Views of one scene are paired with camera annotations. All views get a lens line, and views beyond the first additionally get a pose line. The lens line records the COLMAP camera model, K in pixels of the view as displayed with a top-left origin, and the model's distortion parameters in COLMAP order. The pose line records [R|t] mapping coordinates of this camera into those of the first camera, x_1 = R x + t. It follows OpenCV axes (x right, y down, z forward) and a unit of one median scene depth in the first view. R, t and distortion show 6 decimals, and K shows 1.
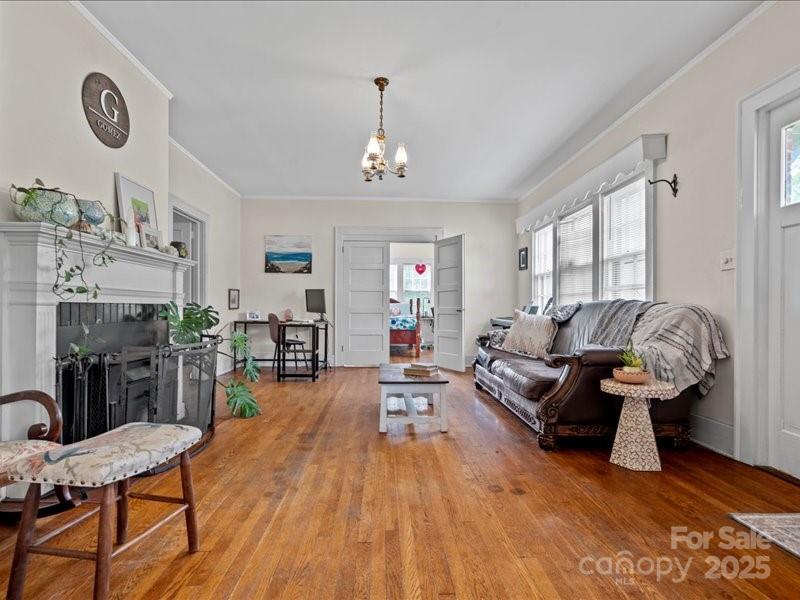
lens RADIAL K [[407.6, 0, 392.3], [0, 407.6, 302.0], [0, 0, 1]] dist [-0.003400, 0.000538]
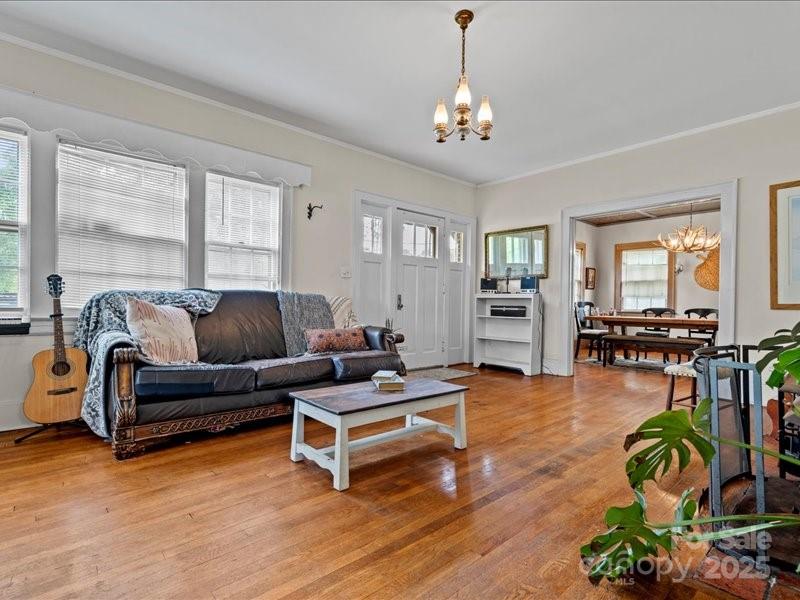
lens RADIAL K [[416.0, 0, 402.0], [0, 416.0, 312.4], [0, 0, 1]] dist [-0.003223, -0.000061]
pose [[-0.661583, -0.021402, 0.749566, -0.545493], [-0.026229, 0.999641, 0.005391, 0.039008], [-0.749413, -0.016094, -0.661907, 1.578861]]
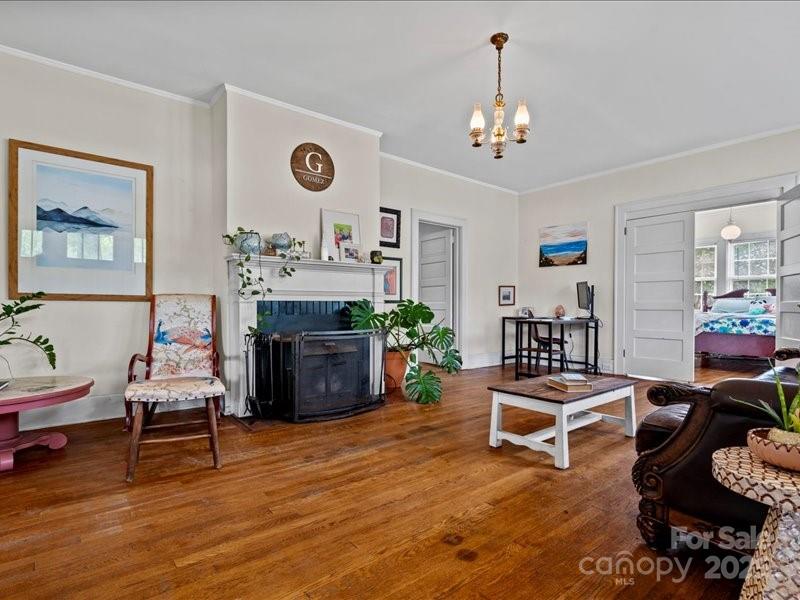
lens RADIAL K [[407.6, 0, 392.3], [0, 407.6, 302.0], [0, 0, 1]] dist [-0.003400, 0.000538]
pose [[0.603730, -0.009187, -0.797136, 0.515111], [0.016221, 0.999868, 0.000763, 0.008201], [0.797024, -0.013391, 0.603799, 0.296152]]
